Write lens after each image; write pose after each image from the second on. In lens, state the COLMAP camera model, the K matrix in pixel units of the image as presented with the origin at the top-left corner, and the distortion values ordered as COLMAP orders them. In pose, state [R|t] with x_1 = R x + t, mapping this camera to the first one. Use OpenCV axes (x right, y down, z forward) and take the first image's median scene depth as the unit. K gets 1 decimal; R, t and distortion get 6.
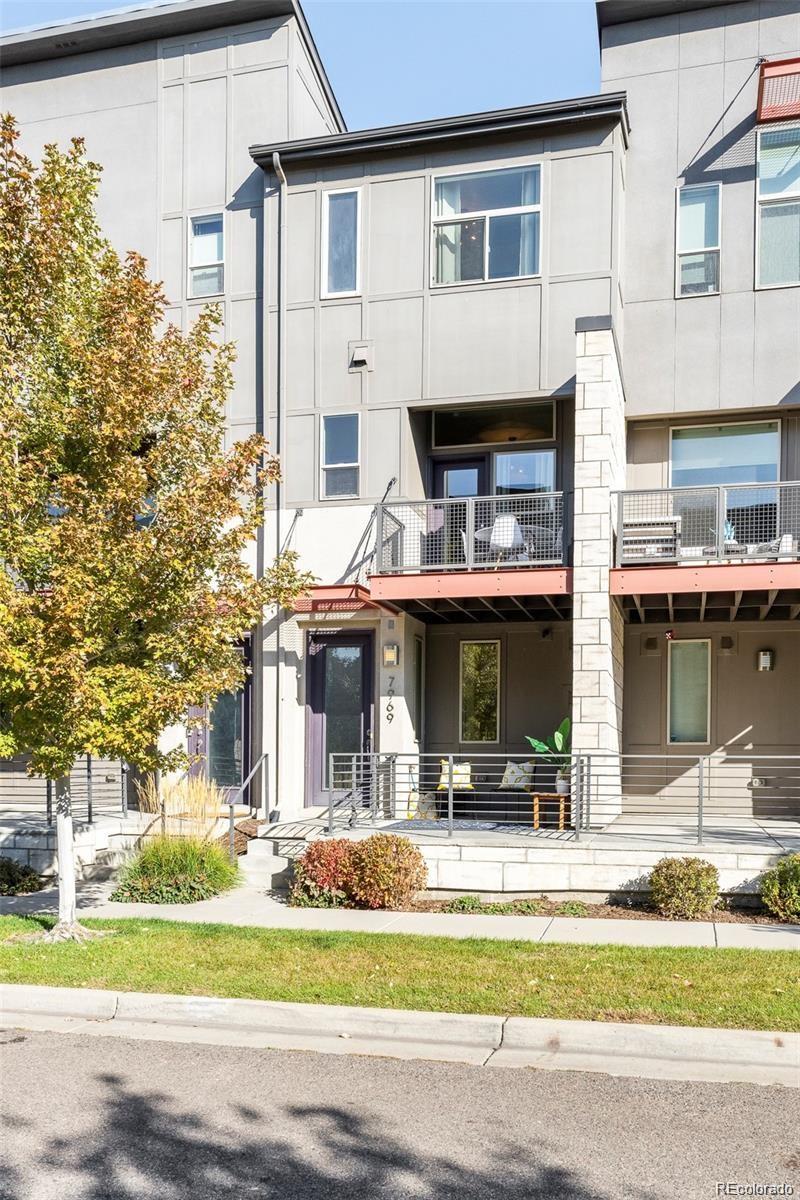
lens RADIAL K [[804.3, 0, 400.0], [0, 804.3, 600.0], [0, 0, 1]] dist [0.001313, 0.001418]
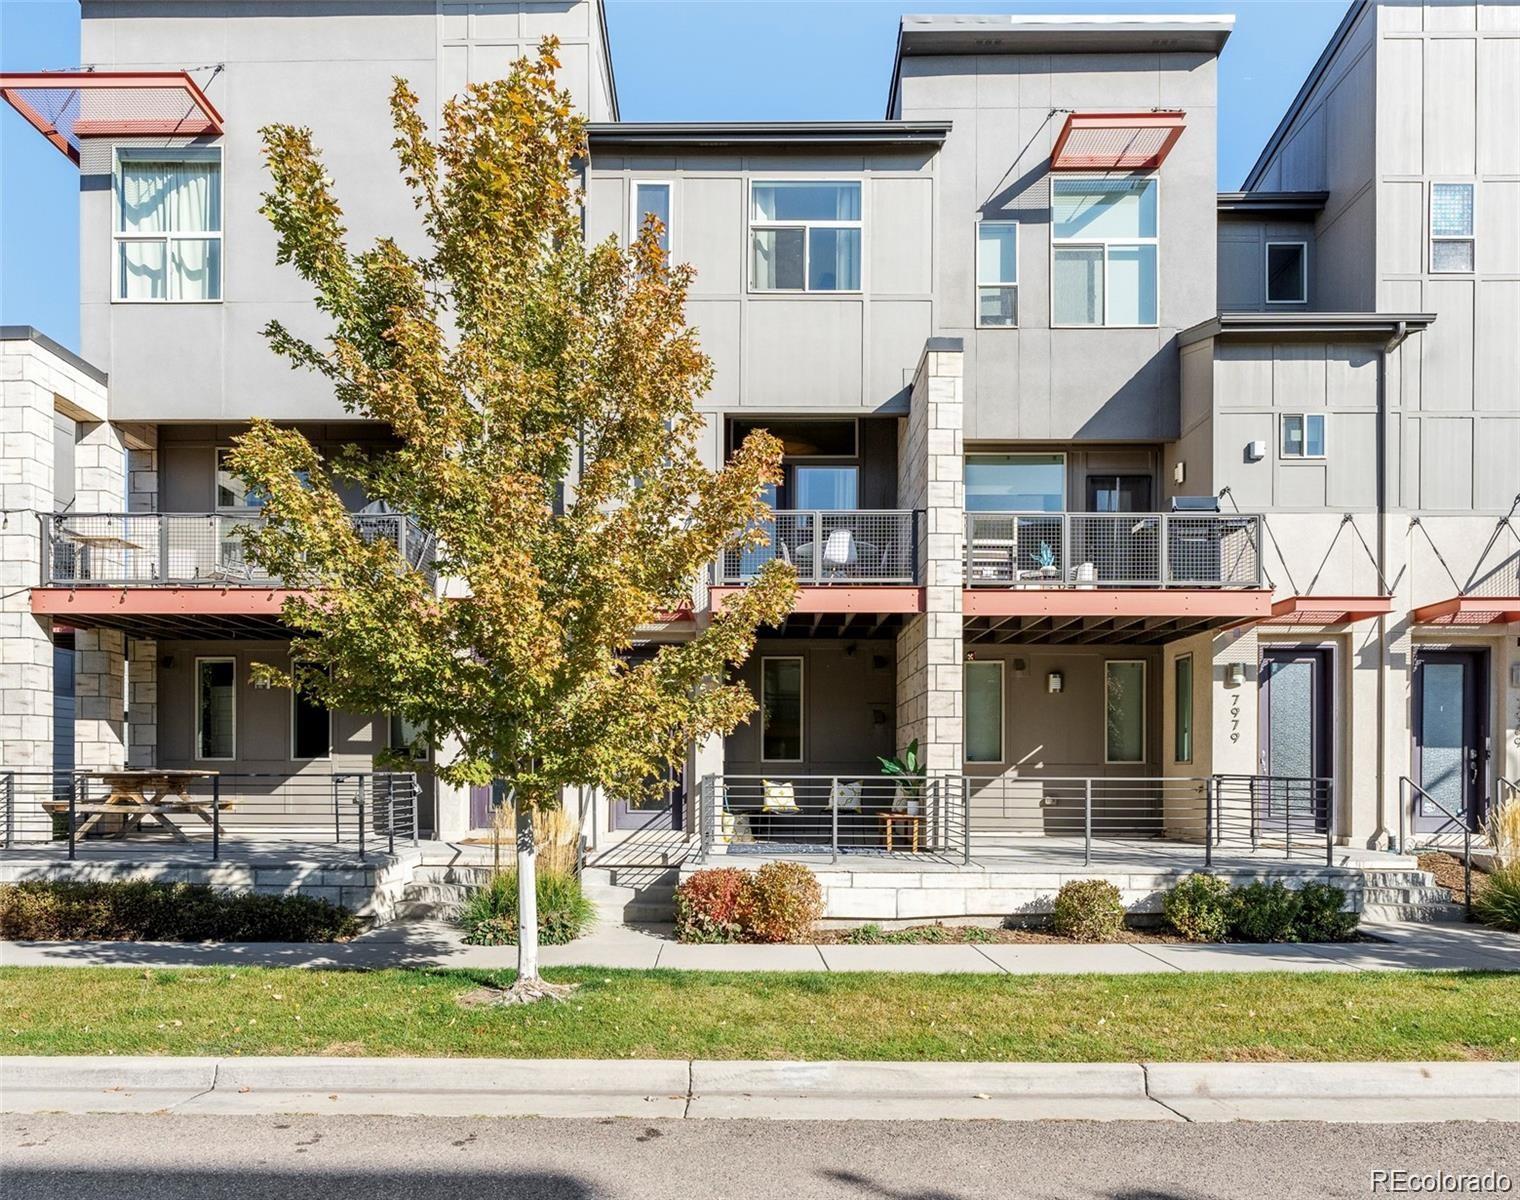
lens RADIAL K [[815.4, 0, 759.9], [0, 815.4, 606.2], [0, 0, 1]] dist [-0.001383, -0.000283]
pose [[0.982772, 0.035743, 0.181333, -0.161039], [-0.033961, 0.999340, -0.012924, 0.003645], [-0.181675, 0.006543, 0.983337, 0.045779]]
